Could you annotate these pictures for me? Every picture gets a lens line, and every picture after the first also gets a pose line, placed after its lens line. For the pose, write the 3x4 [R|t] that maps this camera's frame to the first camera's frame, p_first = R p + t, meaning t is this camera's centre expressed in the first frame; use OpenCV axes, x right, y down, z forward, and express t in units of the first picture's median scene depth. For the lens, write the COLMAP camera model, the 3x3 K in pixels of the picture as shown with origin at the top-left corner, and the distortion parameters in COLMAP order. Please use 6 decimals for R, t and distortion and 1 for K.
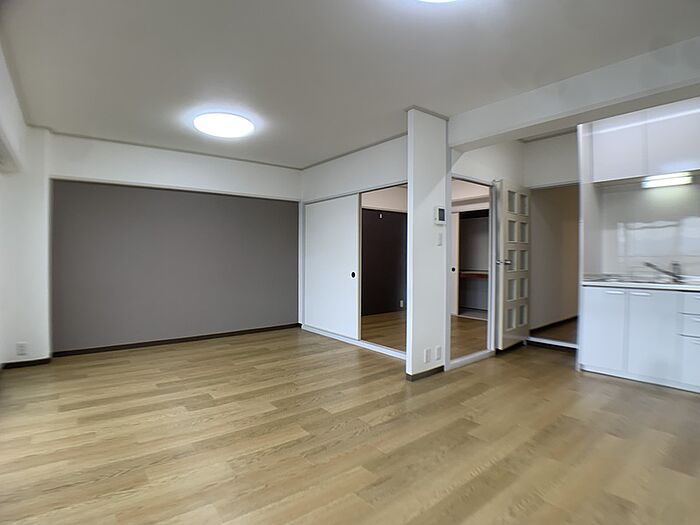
lens RADIAL K [[371.1, 0, 345.6], [0, 371.1, 260.3], [0, 0, 1]] dist [-0.087693, 0.012445]
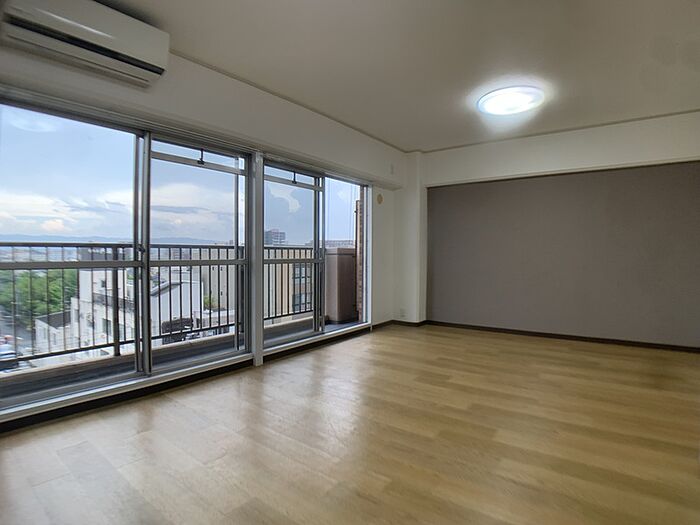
lens RADIAL K [[371.1, 0, 344.6], [0, 371.1, 262.3], [0, 0, 1]] dist [-0.087693, 0.012445]
pose [[0.255141, 0.023143, -0.966627, 0.465847], [-0.007254, 0.999731, 0.022021, 0.020701], [0.966877, 0.001394, 0.255241, 0.381858]]
